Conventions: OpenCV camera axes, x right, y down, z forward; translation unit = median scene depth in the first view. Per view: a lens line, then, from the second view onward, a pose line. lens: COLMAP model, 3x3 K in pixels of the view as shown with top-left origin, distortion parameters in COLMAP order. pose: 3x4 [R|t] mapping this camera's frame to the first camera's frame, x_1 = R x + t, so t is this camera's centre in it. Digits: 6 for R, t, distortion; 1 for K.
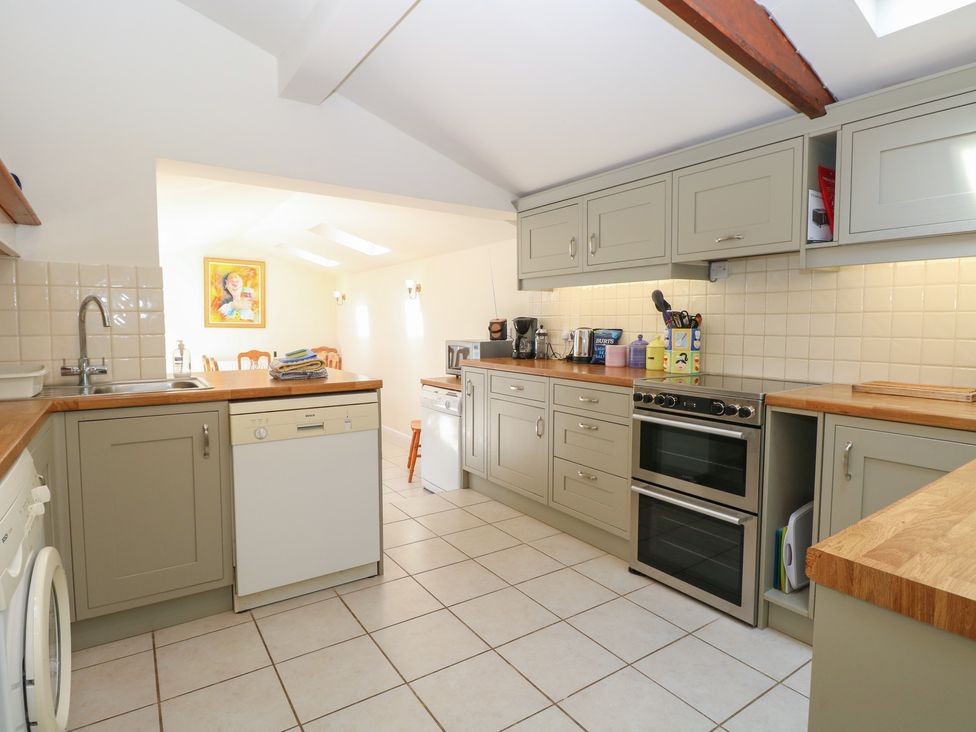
lens RADIAL K [[535.1, 0, 488.3], [0, 535.1, 367.7], [0, 0, 1]] dist [-0.006638, -0.006073]
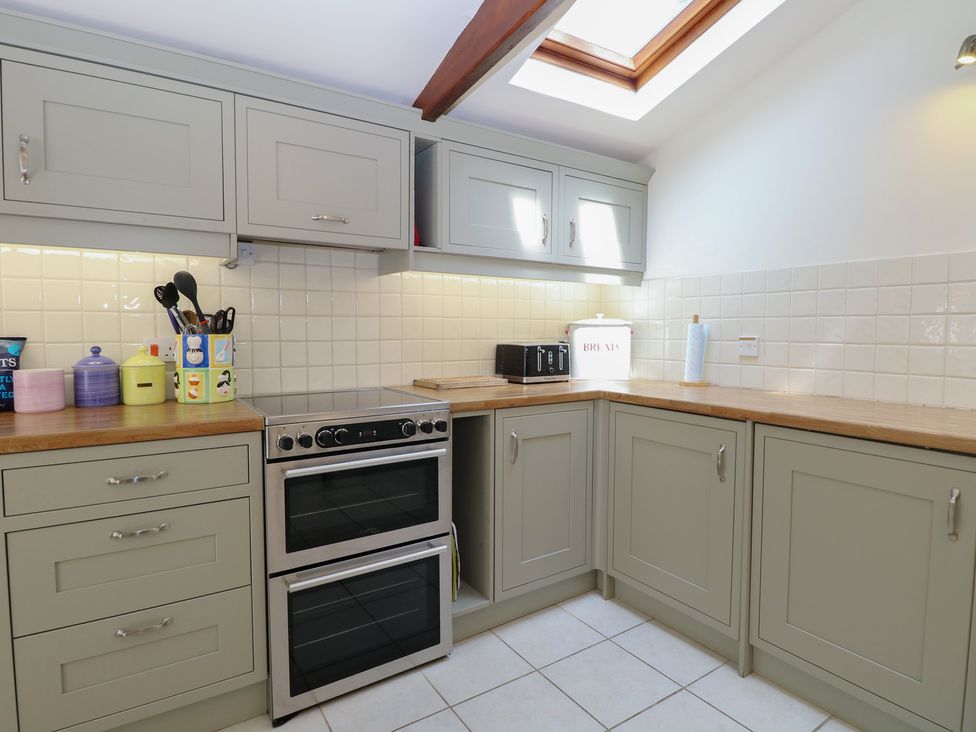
lens RADIAL K [[535.1, 0, 489.4], [0, 535.1, 364.2], [0, 0, 1]] dist [-0.006638, -0.006073]
pose [[0.014065, -0.063324, 0.997894, -0.265332], [0.081527, 0.994742, 0.061975, -0.044484], [-0.996572, 0.080484, 0.019154, 0.586873]]
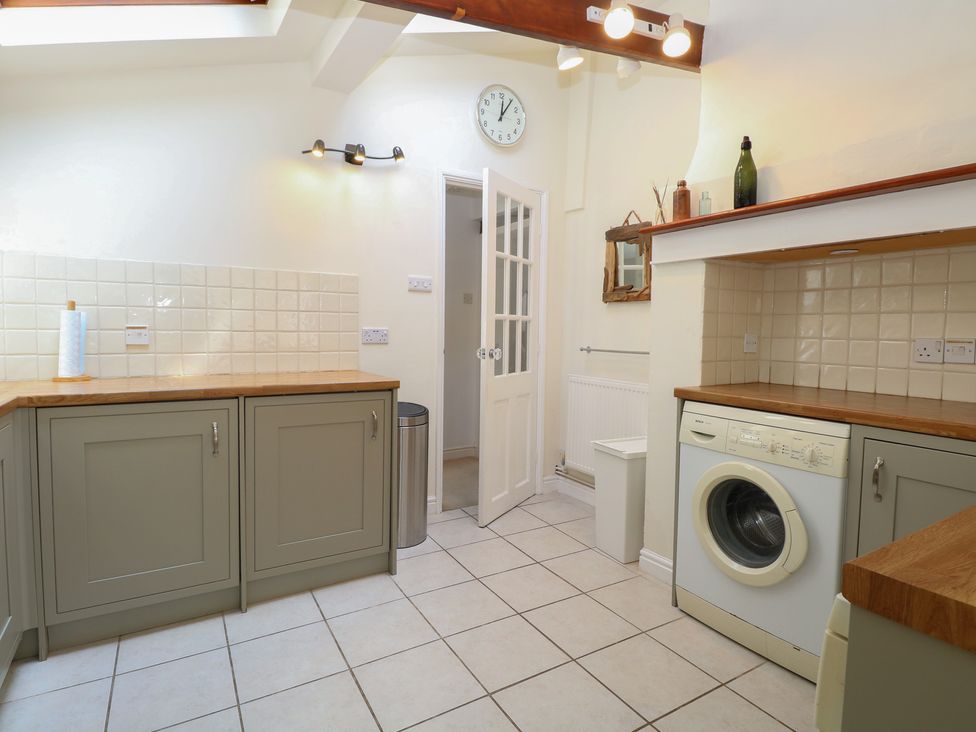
lens RADIAL K [[535.1, 0, 490.7], [0, 535.1, 365.4], [0, 0, 1]] dist [-0.006638, -0.006073]
pose [[-0.998012, -0.018716, 0.060184, -0.035215], [-0.009256, 0.988062, 0.153779, -0.075421], [-0.062344, 0.152916, -0.986271, 1.003414]]
